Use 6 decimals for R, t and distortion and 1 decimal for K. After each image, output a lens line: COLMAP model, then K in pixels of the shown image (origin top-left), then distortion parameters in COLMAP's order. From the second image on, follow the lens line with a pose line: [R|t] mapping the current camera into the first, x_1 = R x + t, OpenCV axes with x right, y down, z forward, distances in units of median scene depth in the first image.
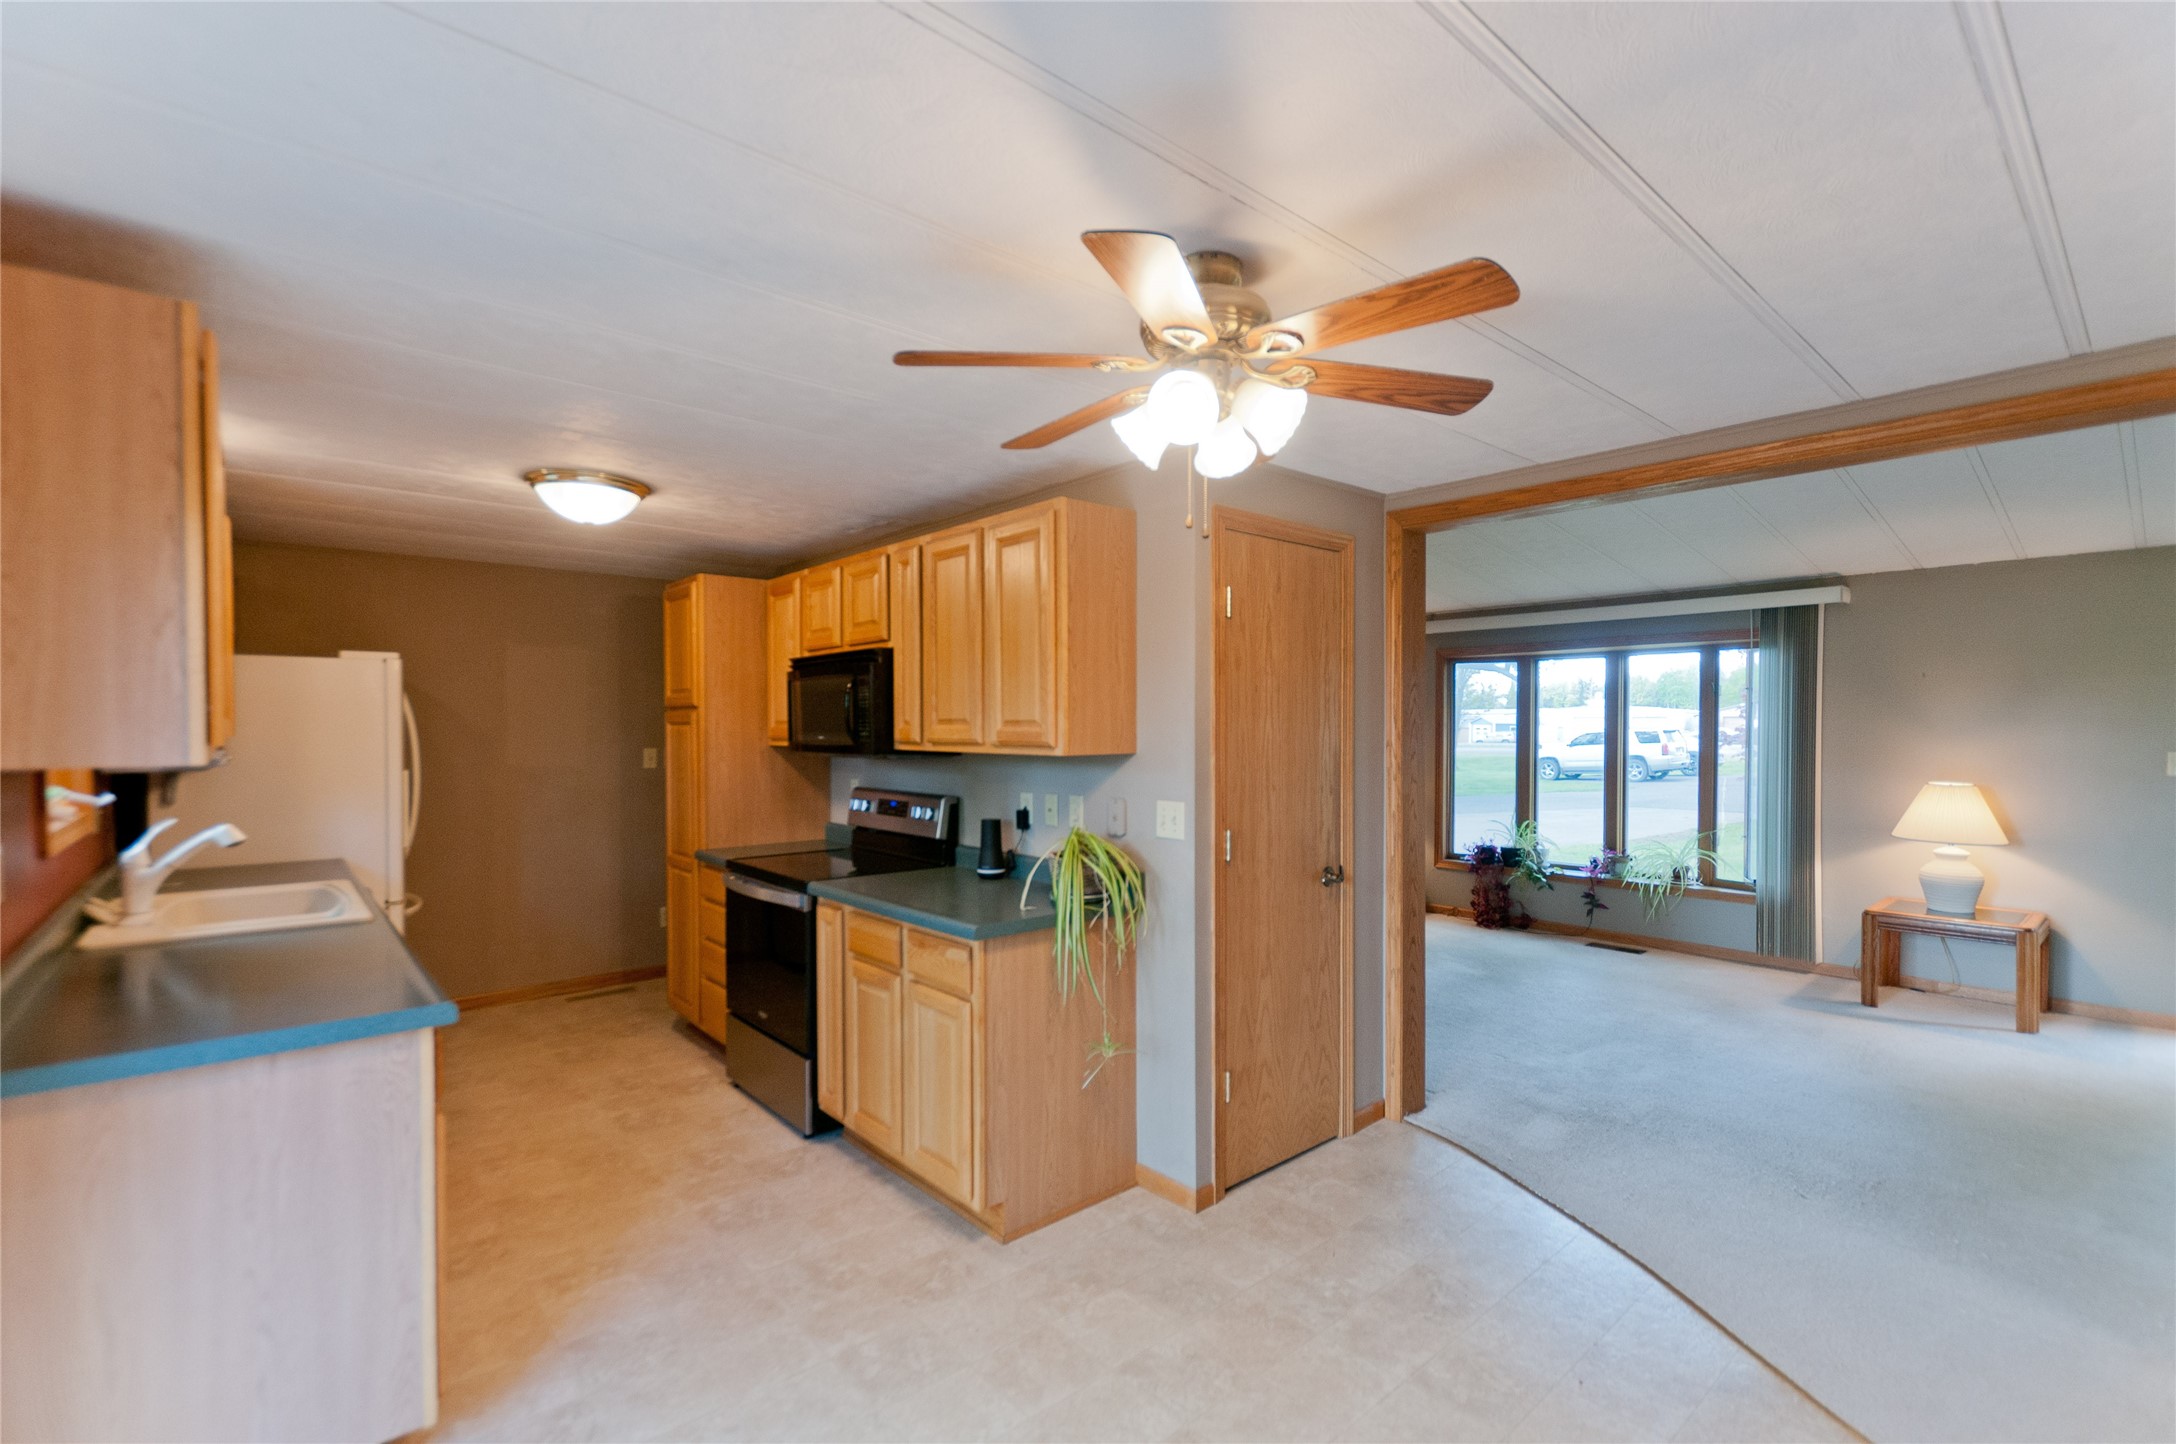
lens RADIAL K [[934.4, 0, 1095.0], [0, 934.4, 736.4], [0, 0, 1]] dist [0.010906, -0.005280]
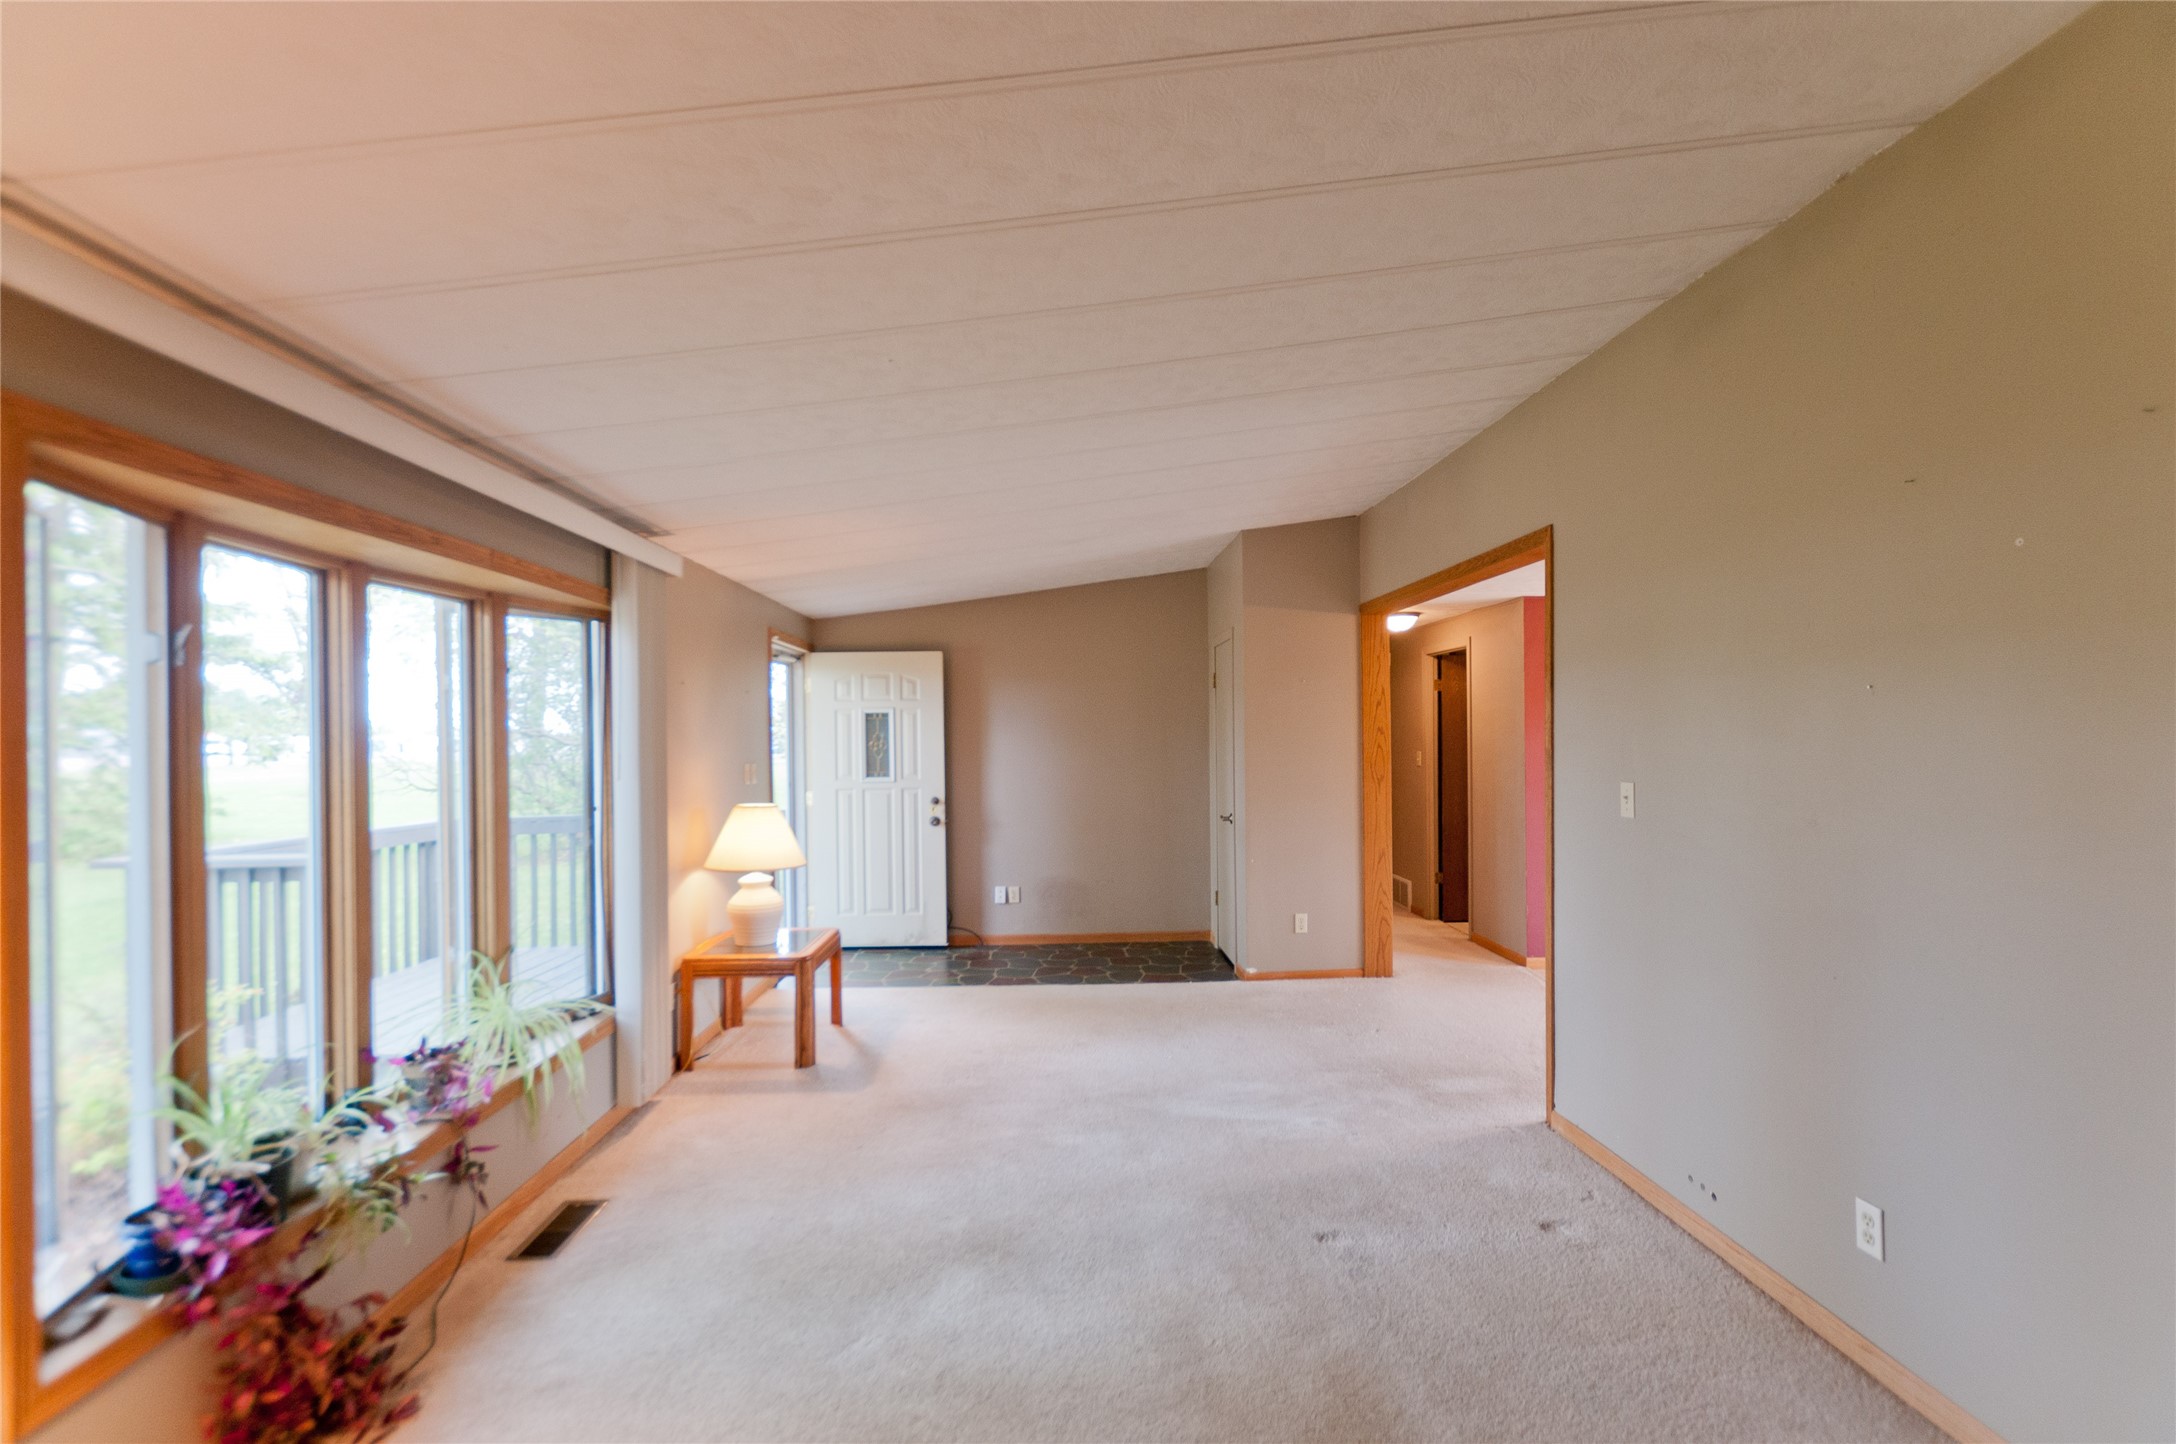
lens RADIAL K [[934.4, 0, 1095.0], [0, 934.4, 736.4], [0, 0, 1]] dist [0.010906, -0.005280]
pose [[-0.787810, 0.003602, 0.615907, 0.100149], [0.009212, 0.999940, 0.005935, -0.025249], [-0.615849, 0.010349, -0.787796, 1.894542]]
